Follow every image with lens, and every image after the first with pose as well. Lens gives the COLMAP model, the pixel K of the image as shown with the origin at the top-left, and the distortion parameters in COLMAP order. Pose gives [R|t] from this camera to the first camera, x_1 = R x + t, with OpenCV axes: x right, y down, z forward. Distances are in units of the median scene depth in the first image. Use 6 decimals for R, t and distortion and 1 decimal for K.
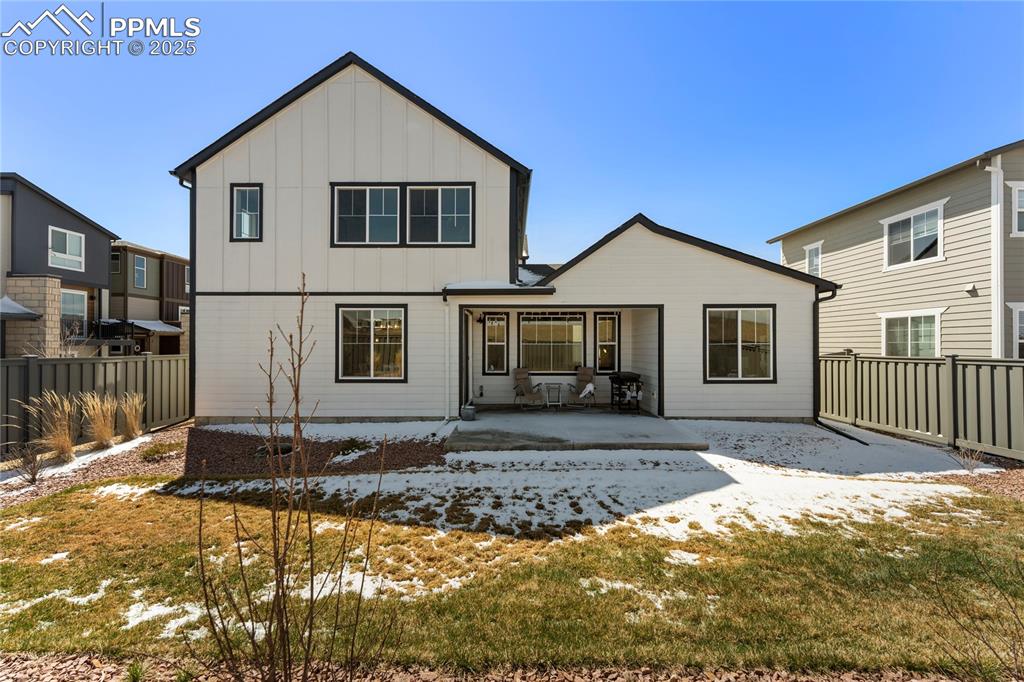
lens RADIAL K [[406.9, 0, 512.0], [0, 406.9, 341.0], [0, 0, 1]] dist [0.000557, 0.000012]
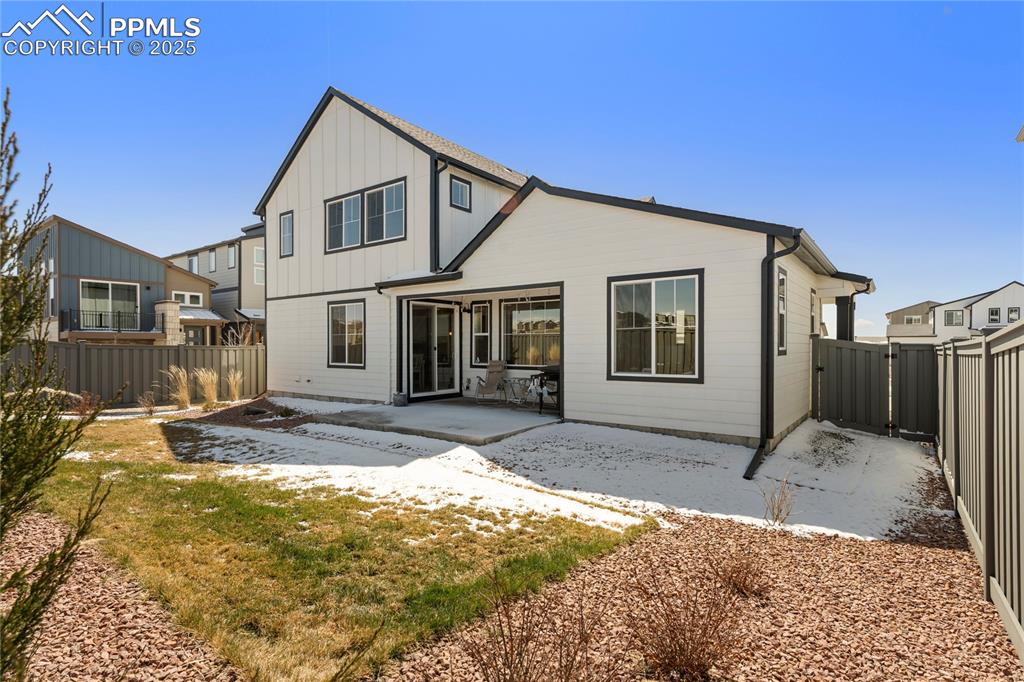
lens RADIAL K [[521.6, 0, 510.3], [0, 521.6, 346.6], [0, 0, 1]] dist [0.002864, 0.000170]
pose [[0.799946, -0.000598, -0.600072, 0.913914], [0.007768, 0.999926, 0.009358, 0.030313], [0.600022, -0.012147, 0.799892, 0.096237]]
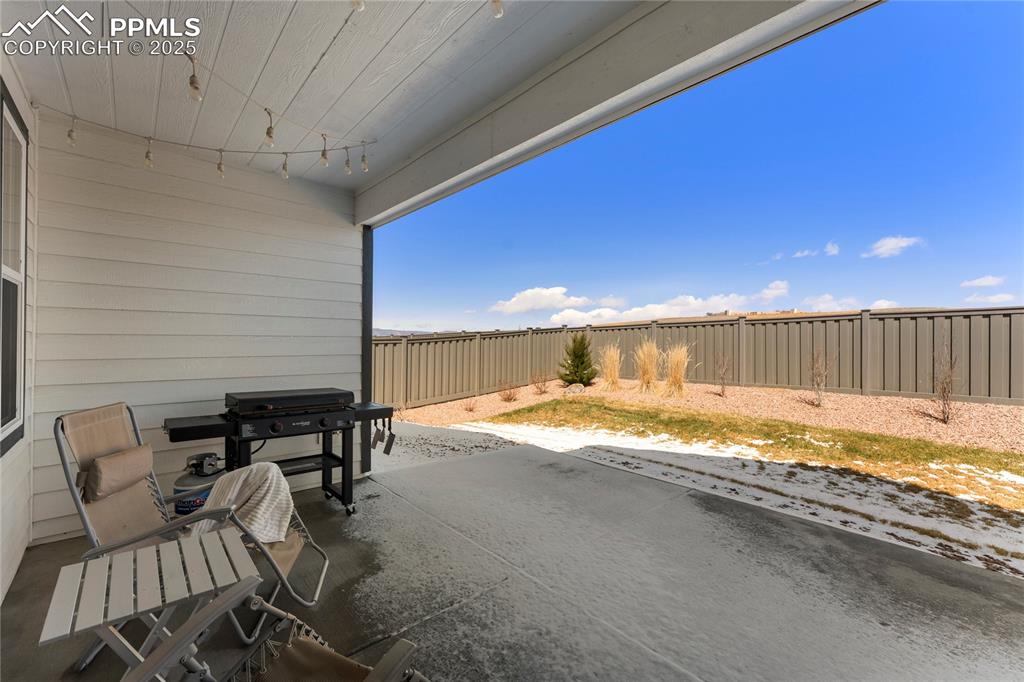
lens RADIAL K [[406.9, 0, 512.0], [0, 406.9, 341.0], [0, 0, 1]] dist [0.000557, 0.000012]
pose [[-0.675648, -0.004061, 0.737213, -0.069600], [-0.014006, 0.999875, -0.007328, 0.039818], [-0.737092, -0.015277, -0.675620, 1.181031]]
